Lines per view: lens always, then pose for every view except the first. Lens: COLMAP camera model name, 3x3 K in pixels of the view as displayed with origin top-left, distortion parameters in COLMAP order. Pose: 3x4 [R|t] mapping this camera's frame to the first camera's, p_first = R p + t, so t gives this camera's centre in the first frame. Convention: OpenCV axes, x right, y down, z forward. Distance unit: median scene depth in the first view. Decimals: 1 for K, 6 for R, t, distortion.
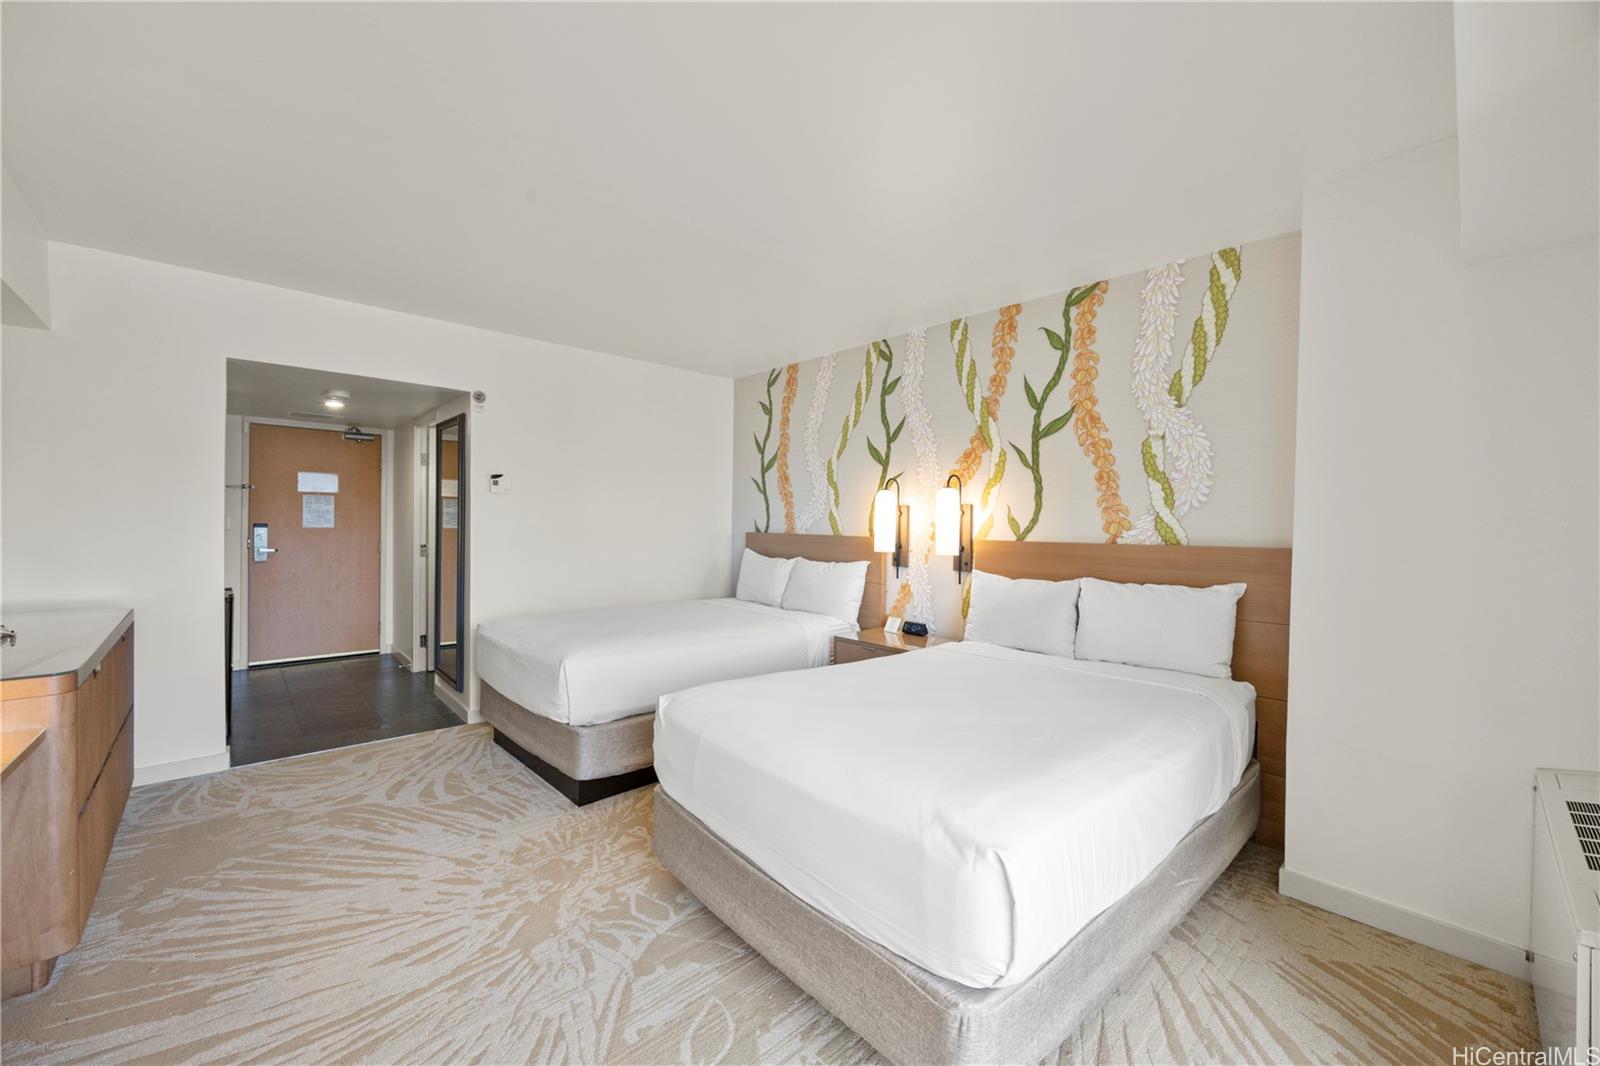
lens RADIAL K [[625.5, 0, 798.5], [0, 625.5, 528.1], [0, 0, 1]] dist [-0.000945, -0.000190]
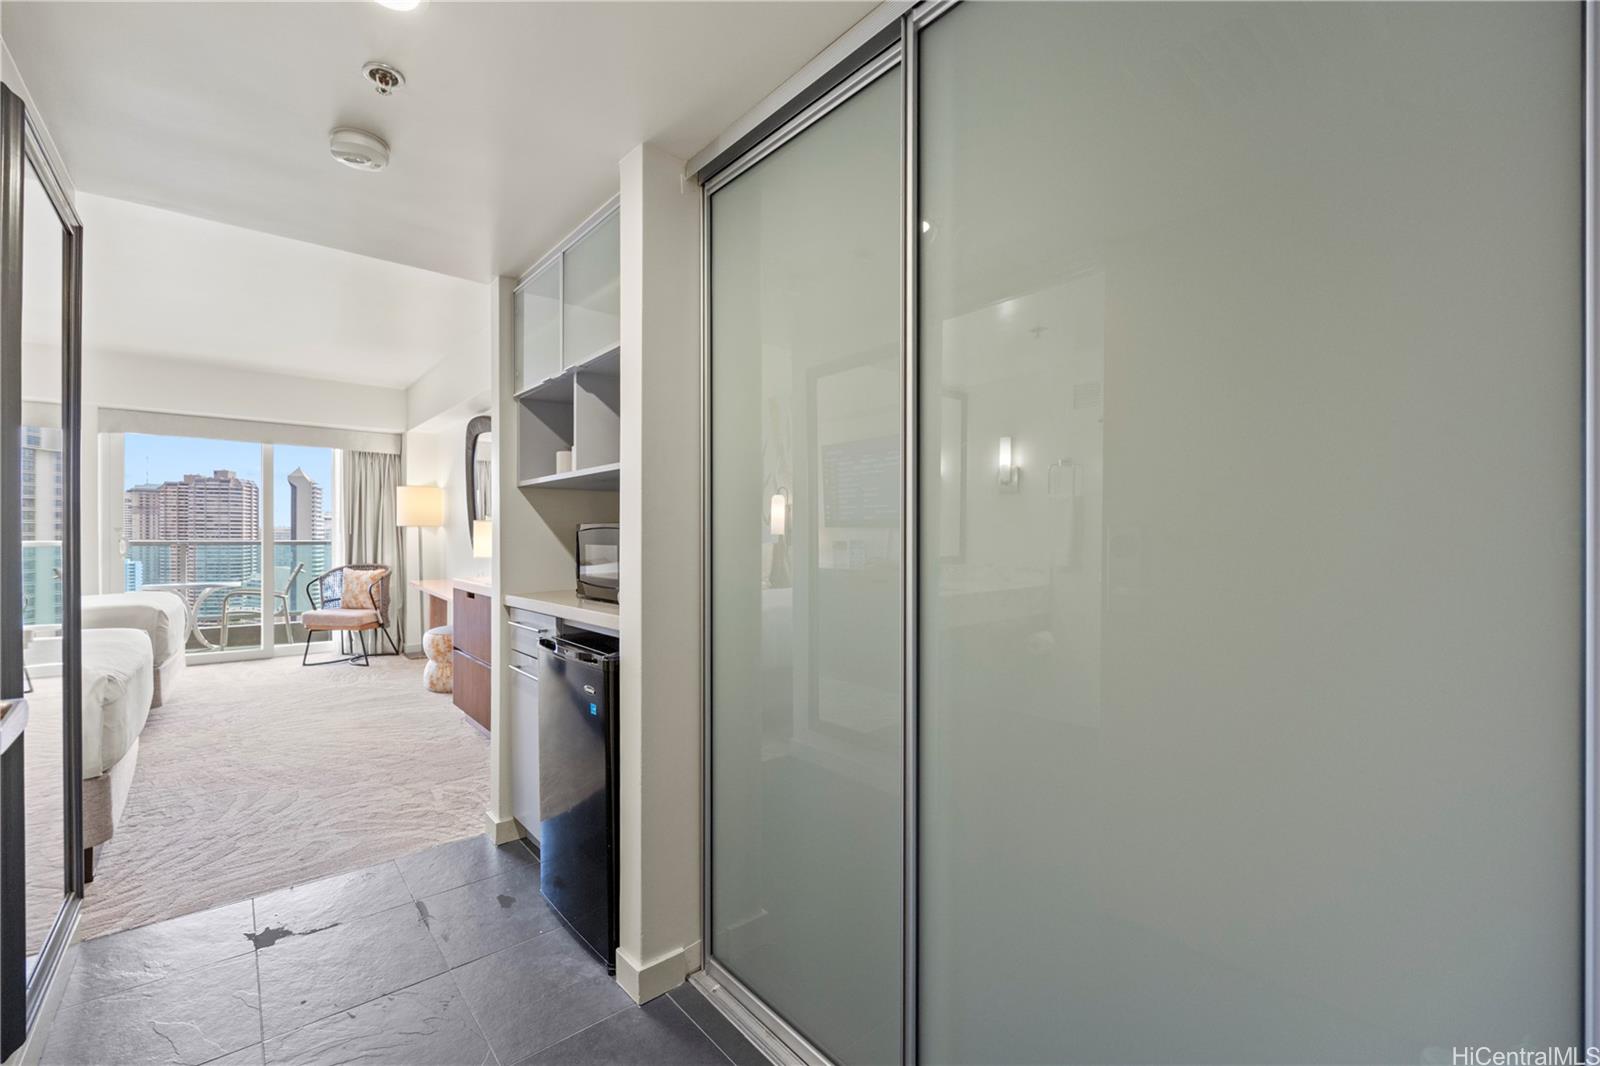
lens RADIAL K [[660.8, 0, 729.5], [0, 660.8, 545.0], [0, 0, 1]] dist [-0.000192, -0.000147]
pose [[-0.995610, -0.025362, 0.090099, -1.113637], [-0.023193, 0.999418, 0.025031, 0.011058], [-0.090681, 0.022832, -0.995618, 1.545828]]
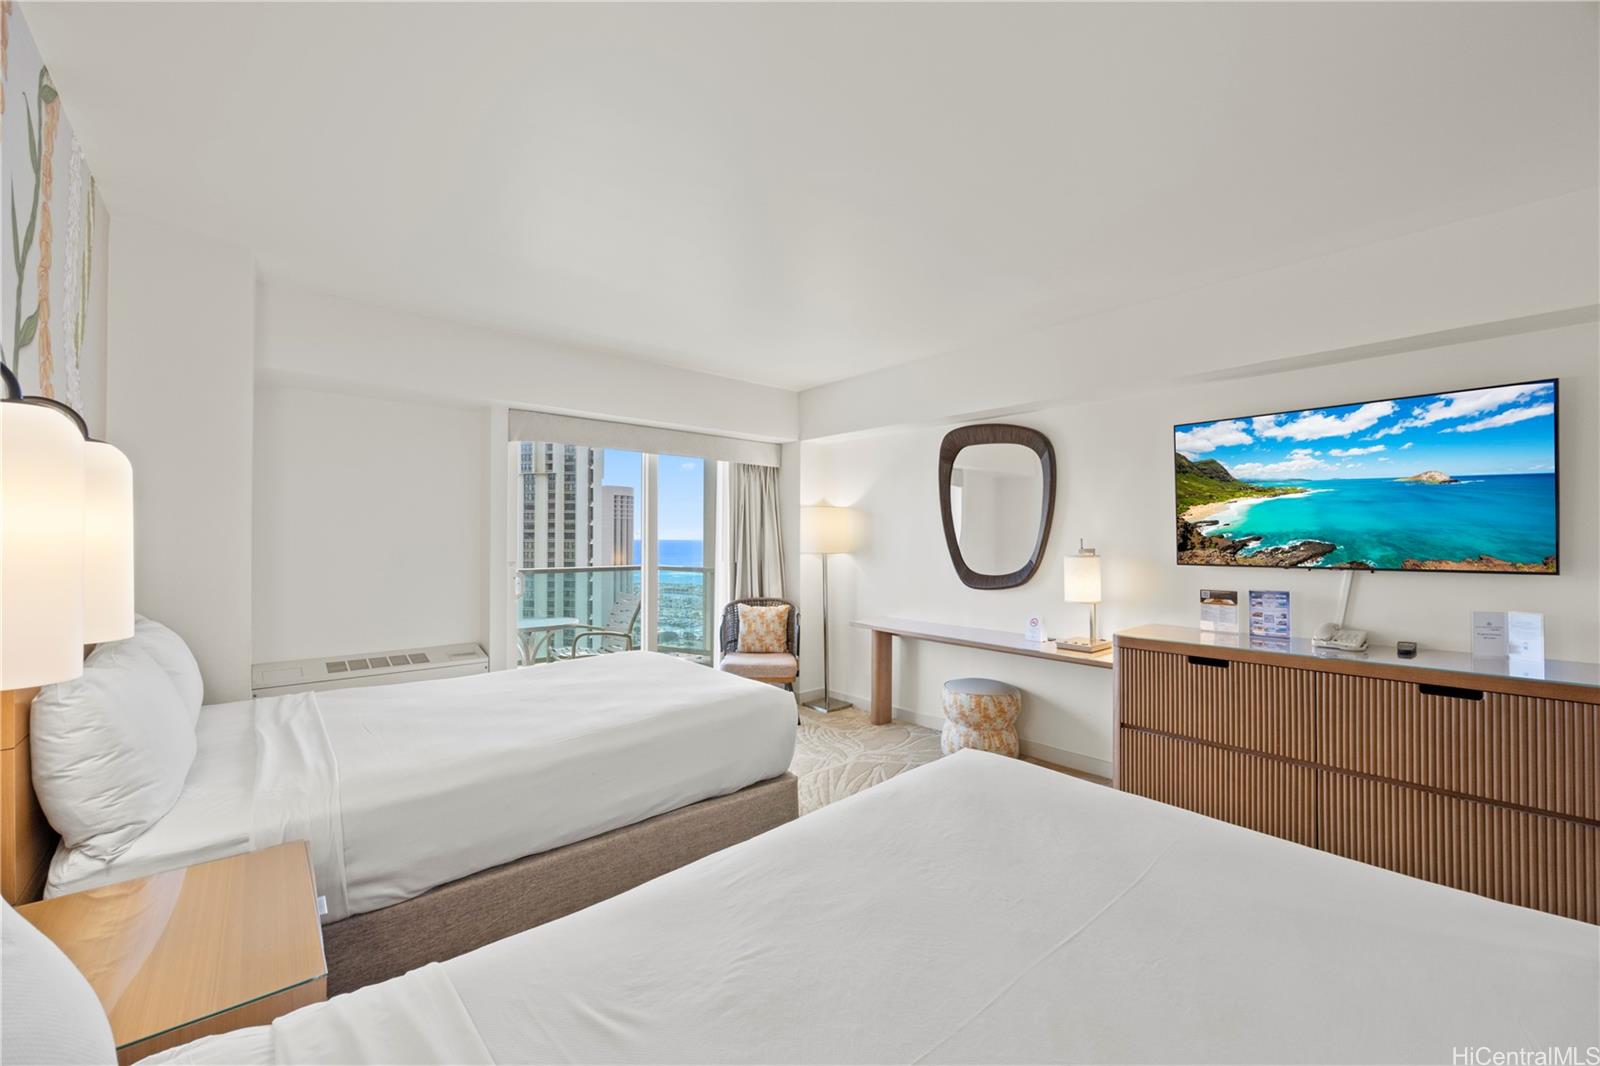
lens RADIAL K [[629.9, 0, 796.1], [0, 629.9, 534.2], [0, 0, 1]] dist [-0.000842, -0.000302]
pose [[-0.999758, -0.014194, 0.016831, -0.143086], [-0.014092, 0.999882, 0.006137, -0.023280], [-0.016916, 0.005898, -0.999840, 1.302185]]
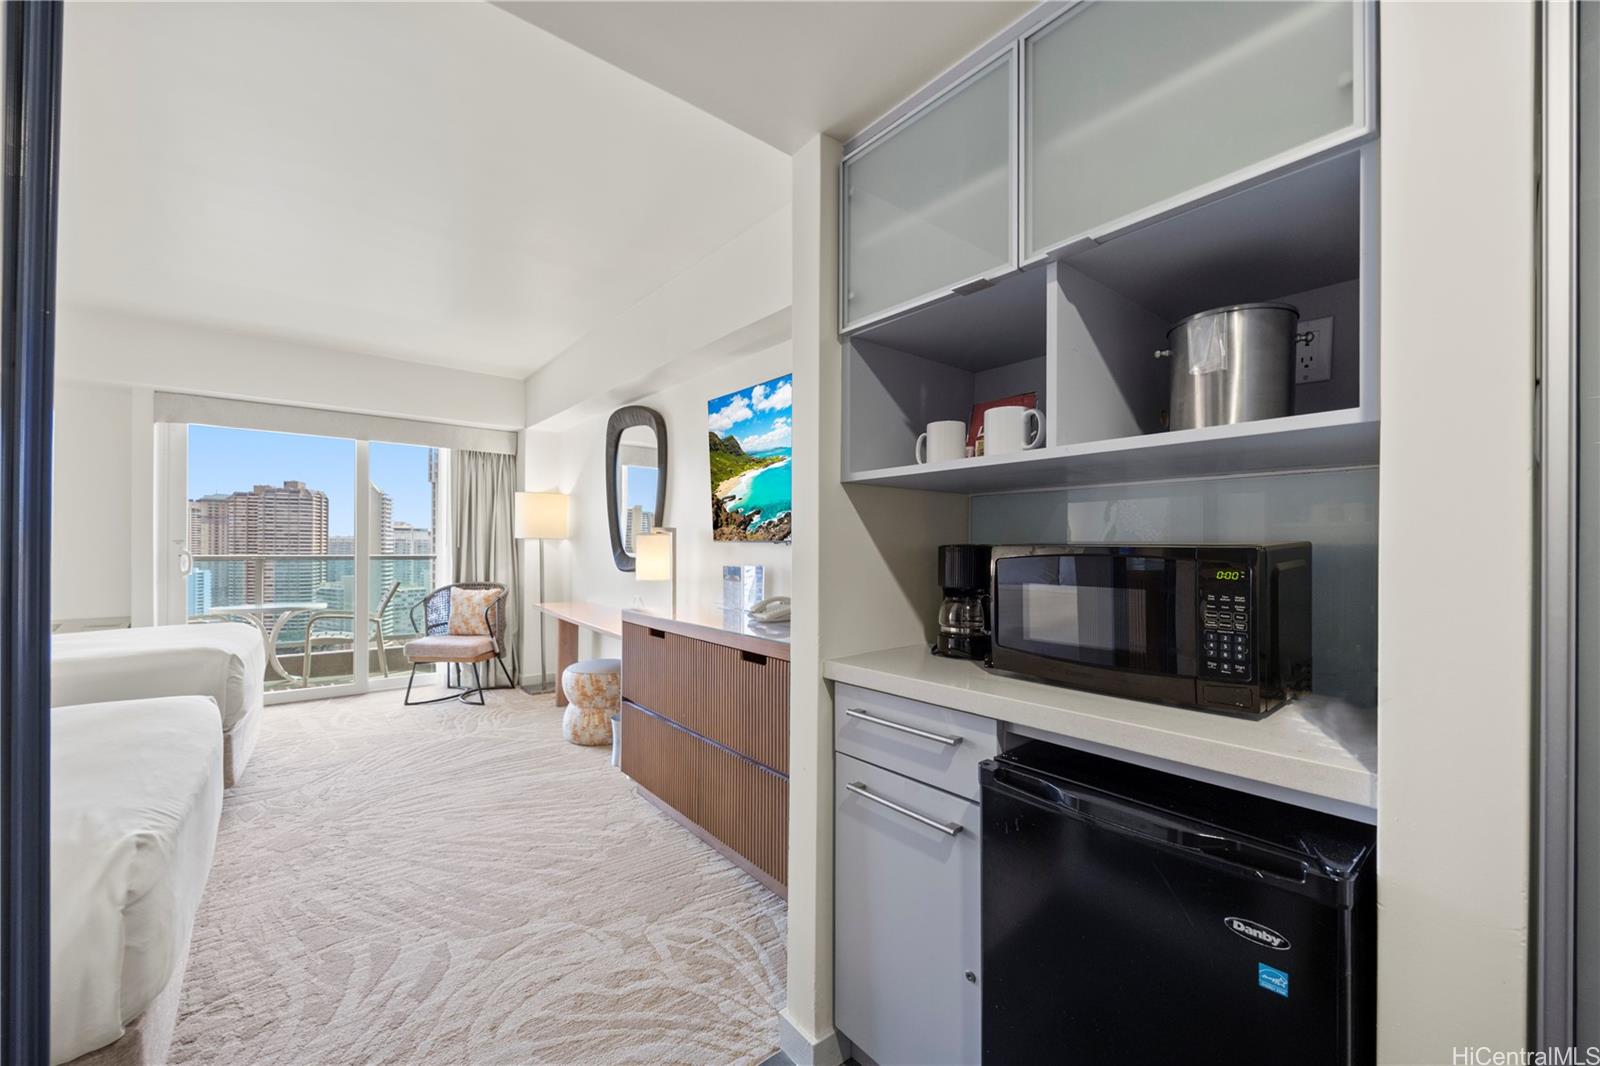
lens RADIAL K [[631.3, 0, 800.7], [0, 631.3, 547.1], [0, 0, 1]] dist [-0.000879, -0.000219]
pose [[-0.997574, -0.024101, 0.065316, -0.833268], [-0.023236, 0.999632, 0.013976, 0.010376], [-0.065629, 0.012425, -0.997767, 1.280840]]
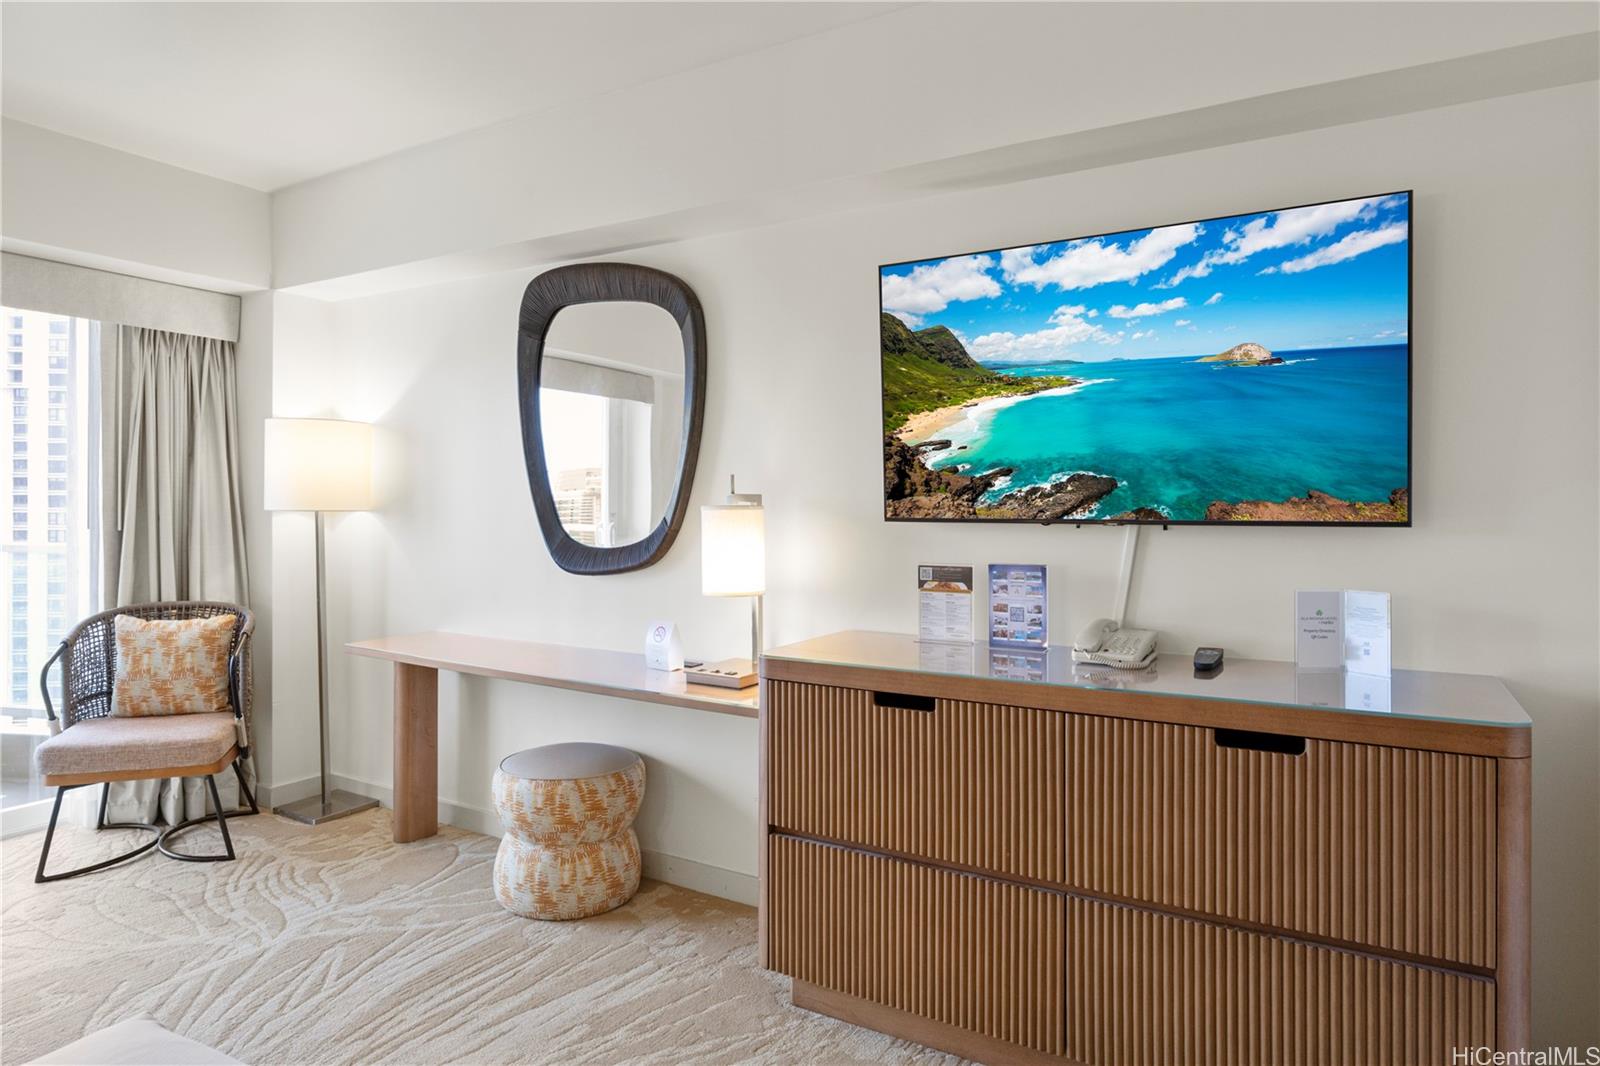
lens RADIAL K [[943.0, 0, 804.7], [0, 943.0, 509.9], [0, 0, 1]] dist [-0.015032, 0.002029]
pose [[-0.956165, -0.015970, -0.292393, -0.388726], [-0.019668, 0.999759, 0.009711, 0.002773], [0.292167, 0.015036, -0.956249, 1.087453]]
